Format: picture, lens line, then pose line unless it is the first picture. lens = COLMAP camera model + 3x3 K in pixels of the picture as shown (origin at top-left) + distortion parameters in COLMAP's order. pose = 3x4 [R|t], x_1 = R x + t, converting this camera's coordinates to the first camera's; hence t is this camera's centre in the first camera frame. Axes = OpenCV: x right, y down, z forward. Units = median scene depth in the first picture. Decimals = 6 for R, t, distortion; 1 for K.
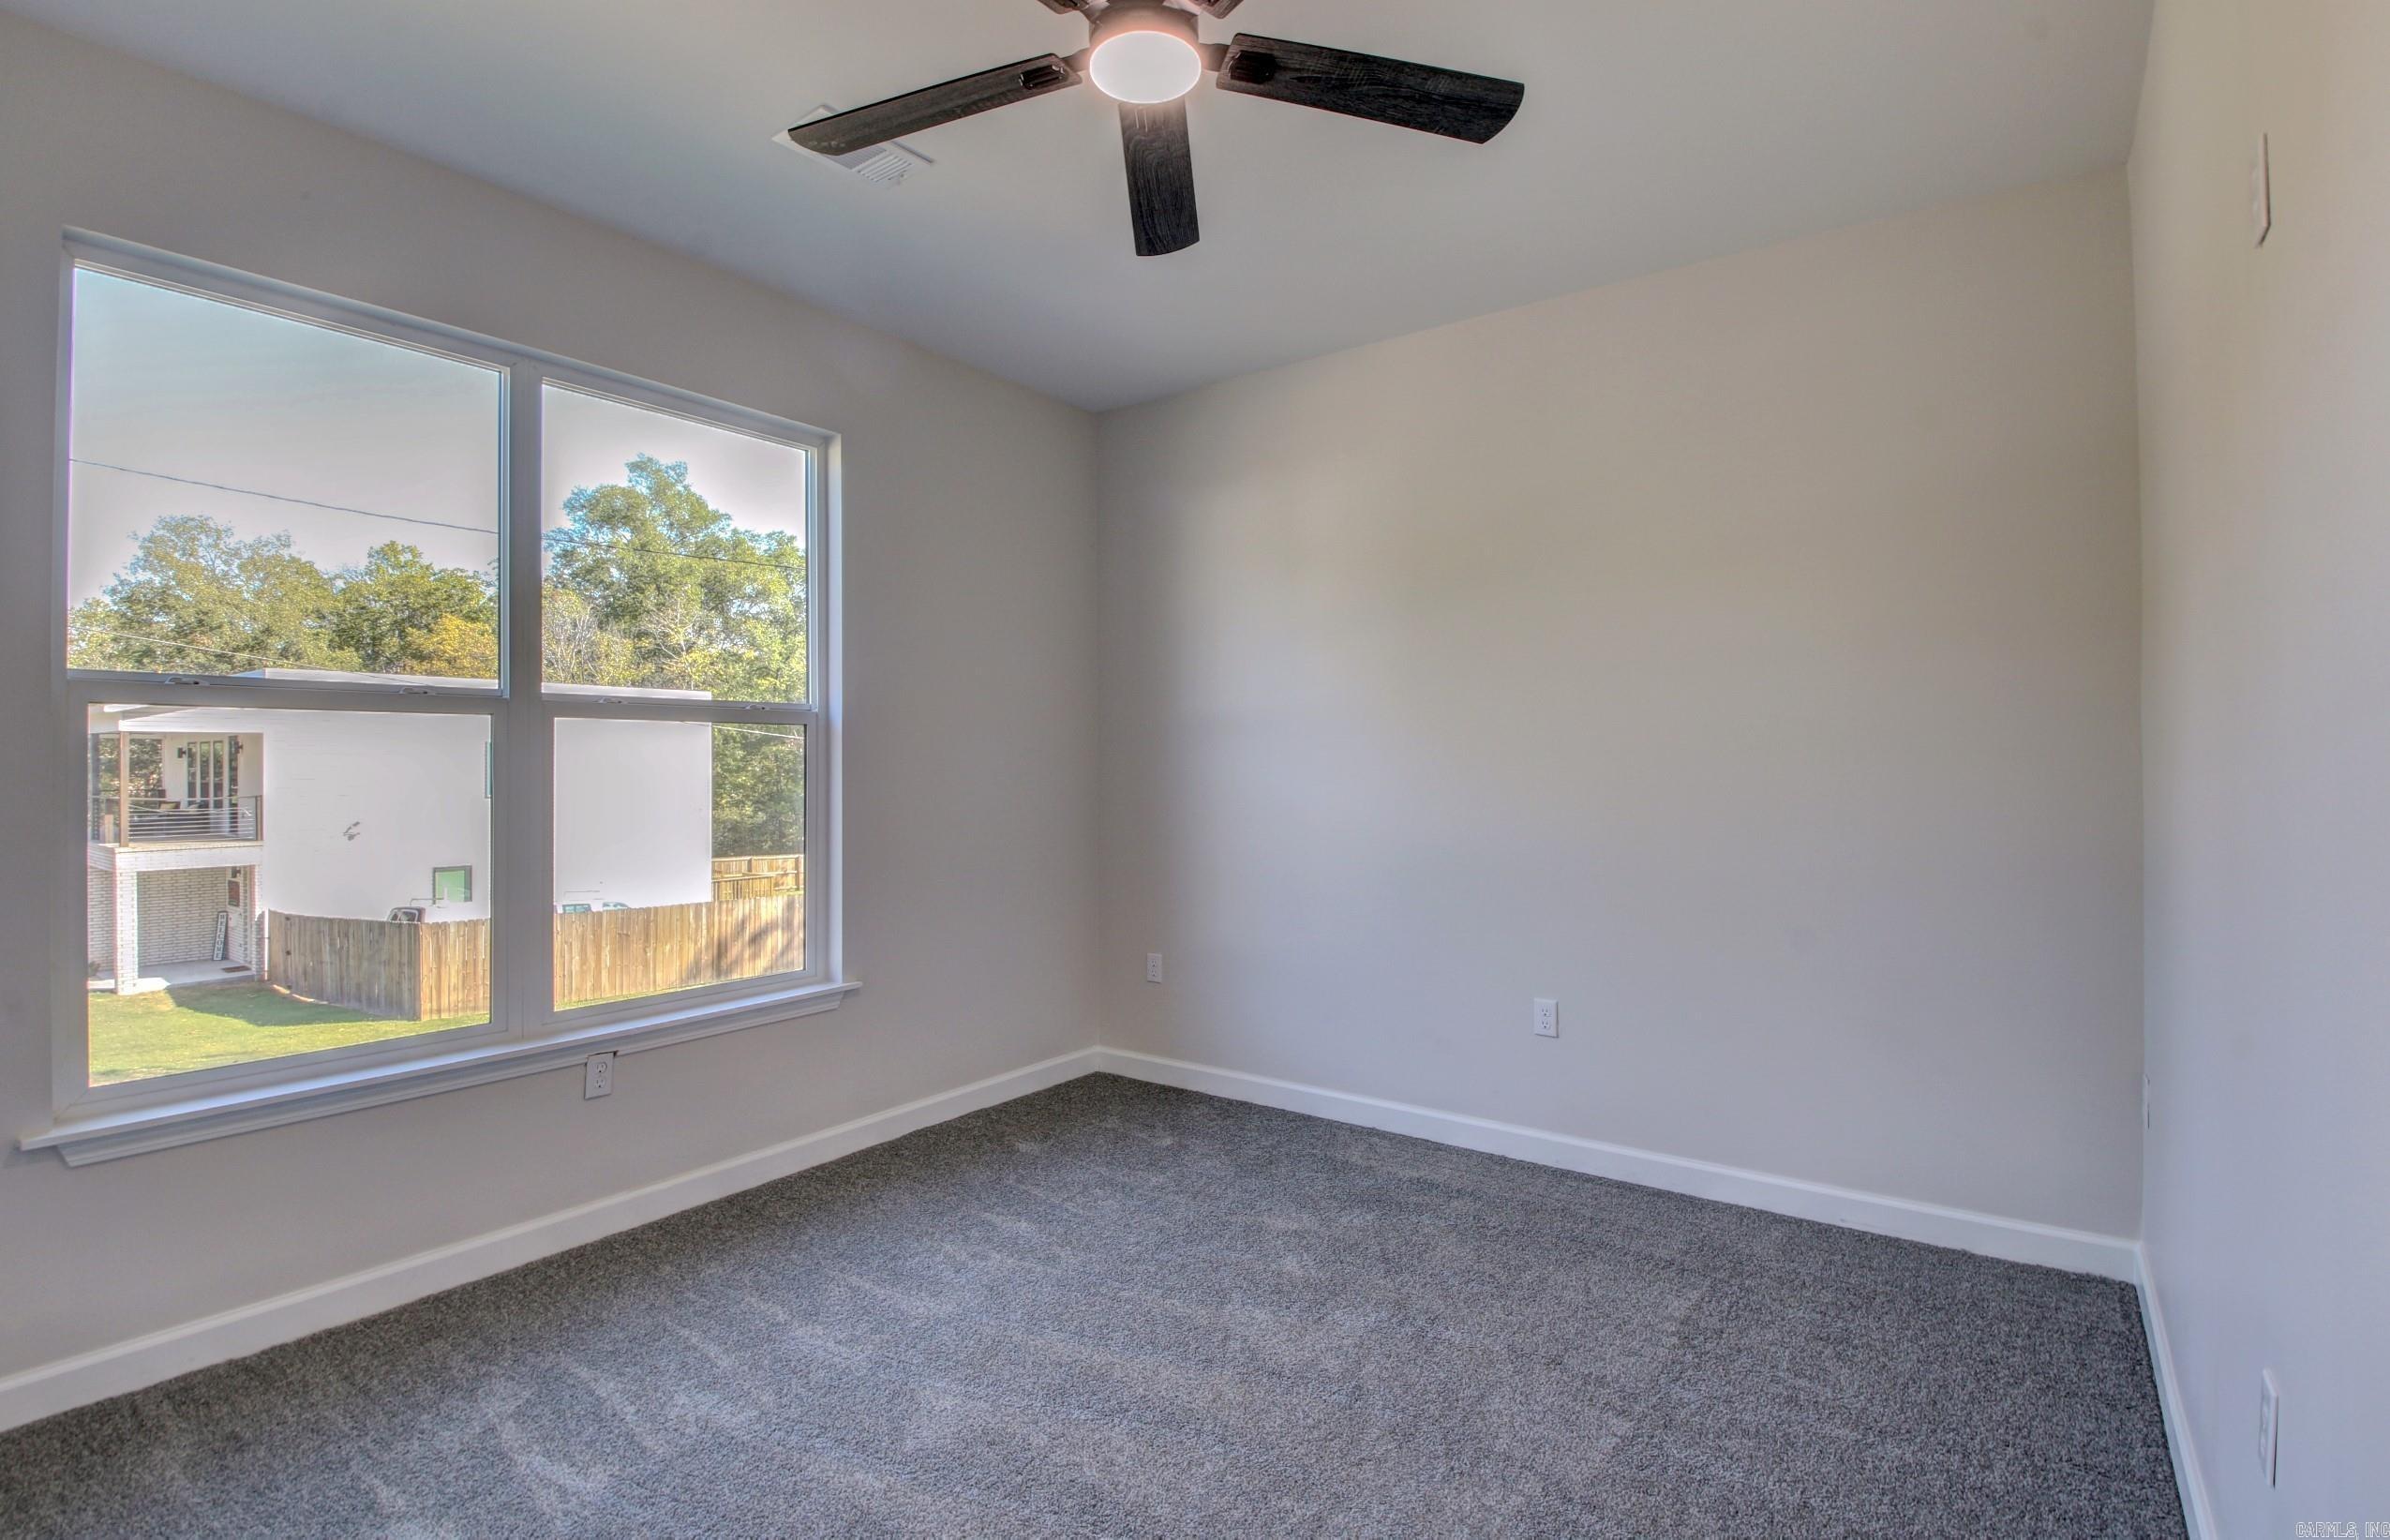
lens RADIAL K [[1141.1, 0, 1180.6], [0, 1141.1, 761.6], [0, 0, 1]] dist [-0.000814, -0.000500]
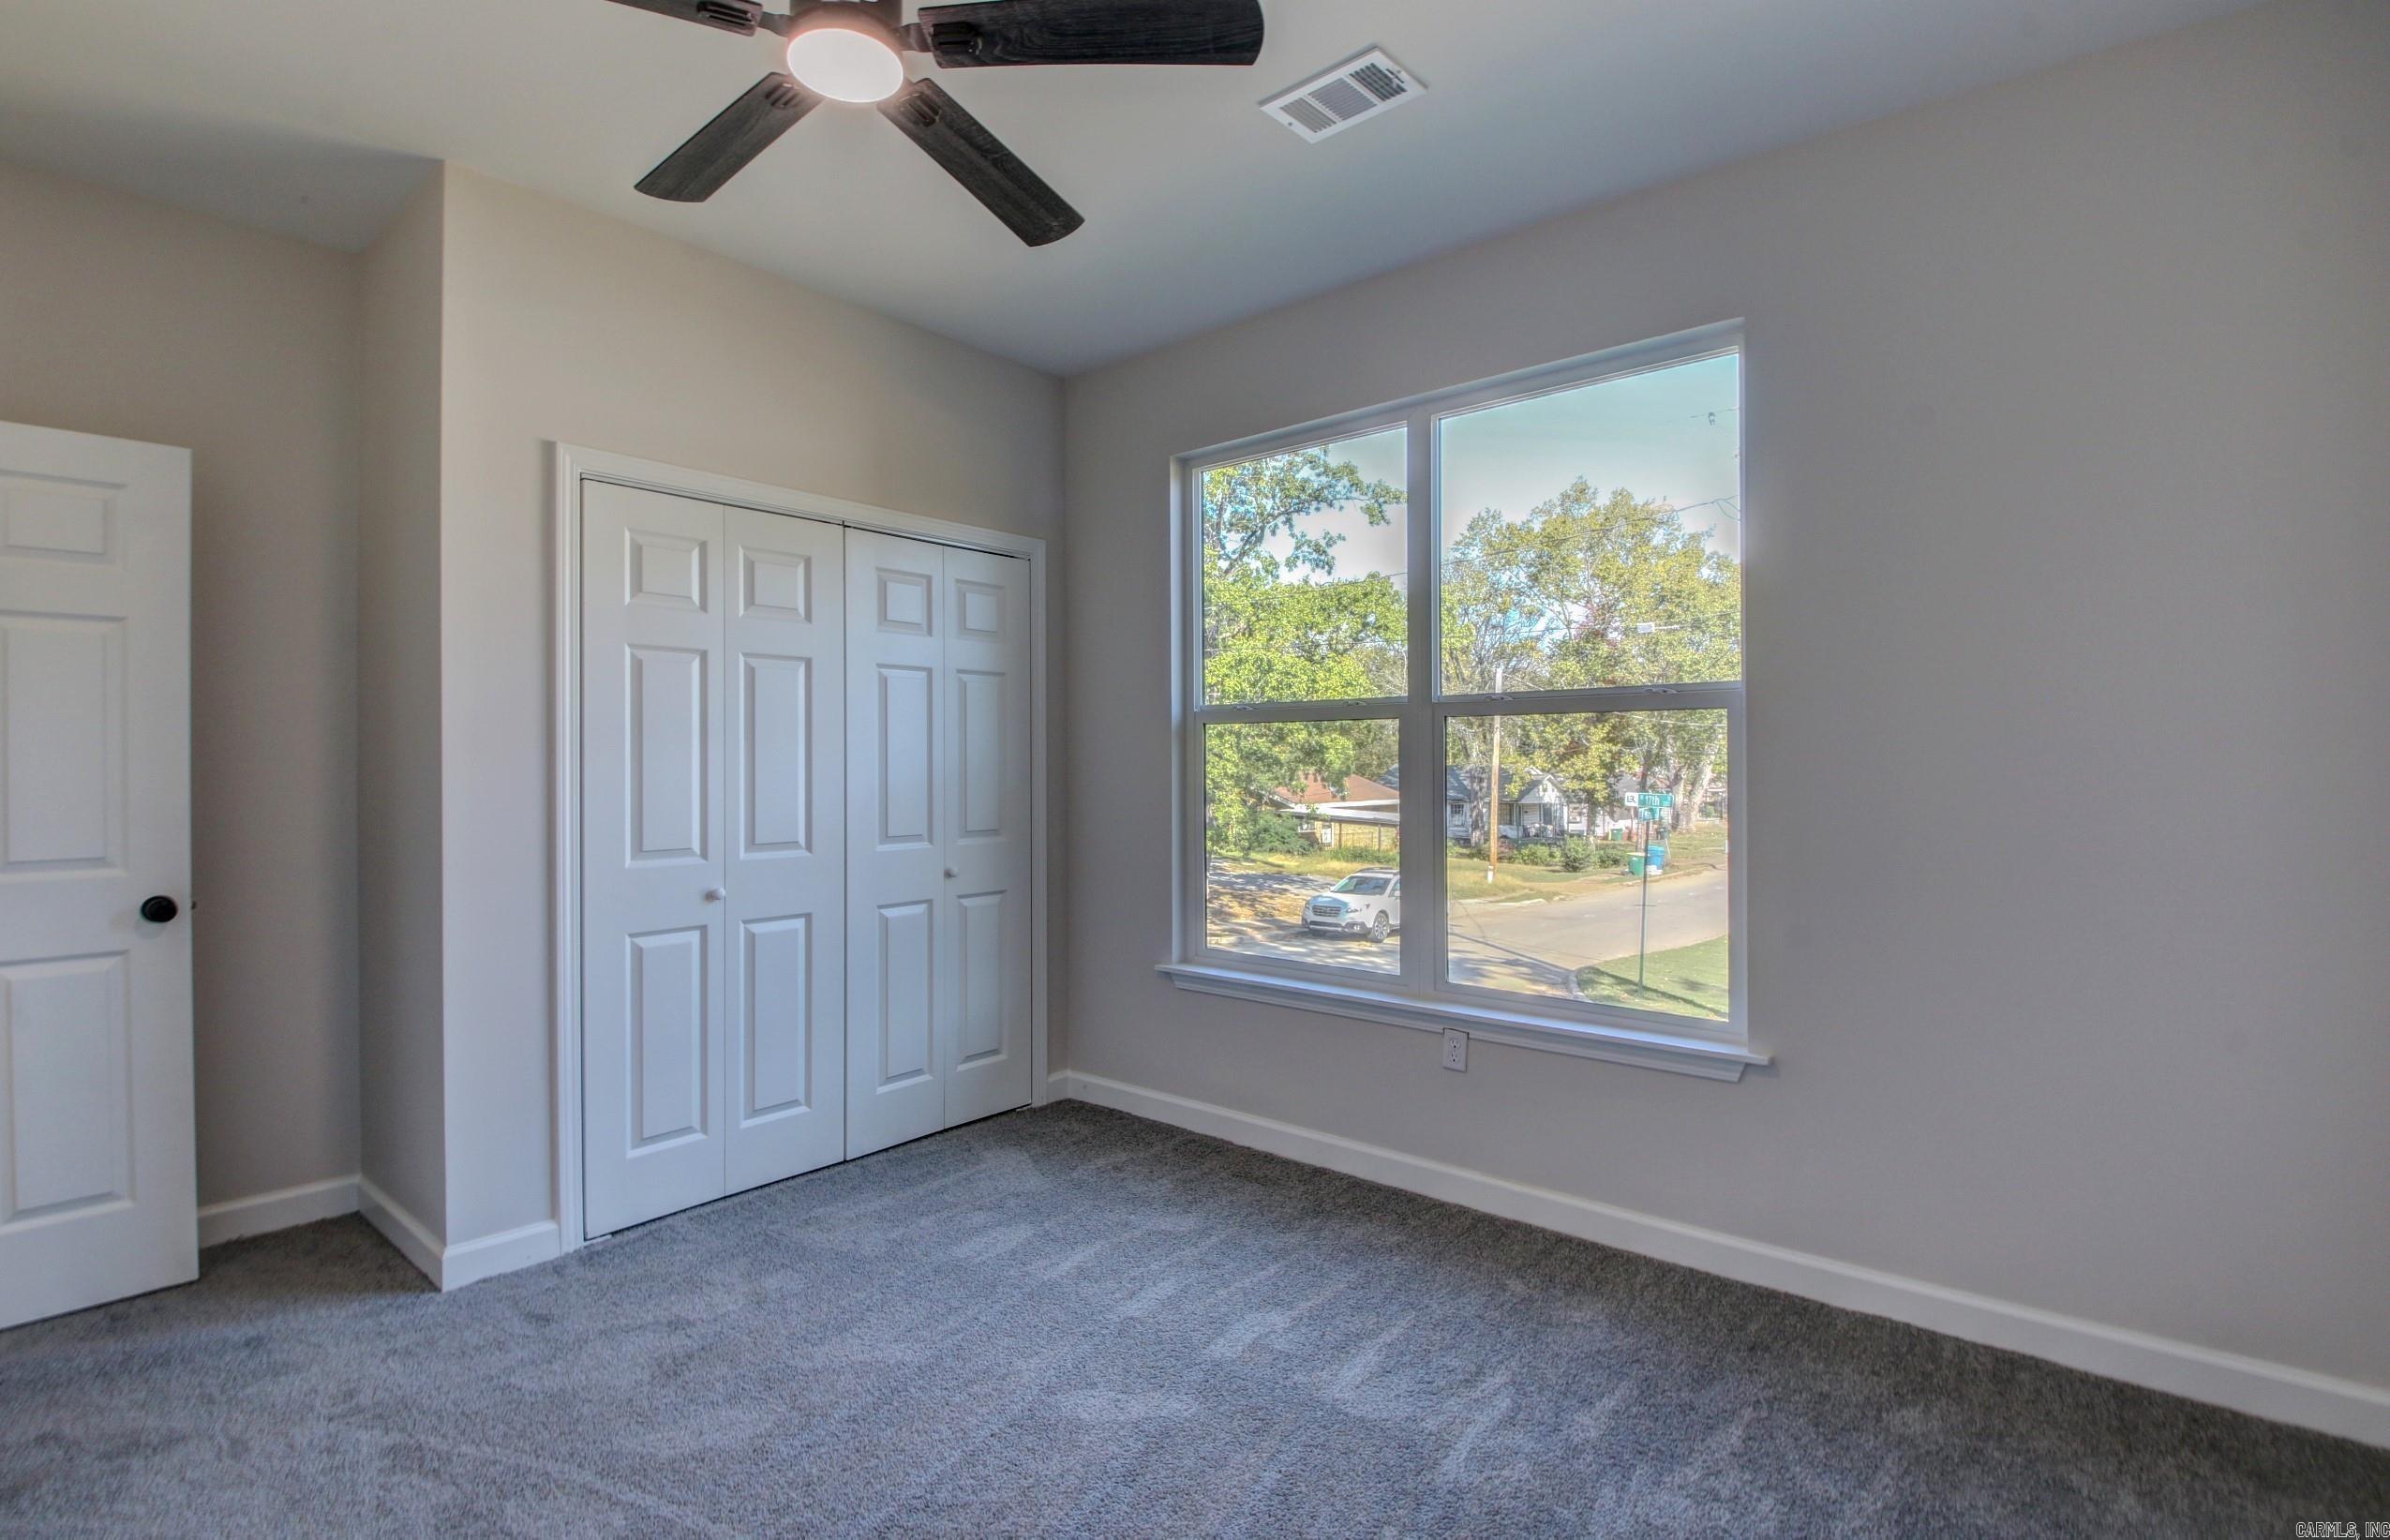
lens RADIAL K [[1141.1, 0, 1180.6], [0, 1141.1, 761.6], [0, 0, 1]] dist [-0.000814, -0.000500]
pose [[-0.071454, 0.004247, -0.997435, 0.580367], [0.006190, 0.999974, 0.003815, -0.001063], [0.997425, -0.005901, -0.071479, 0.833070]]
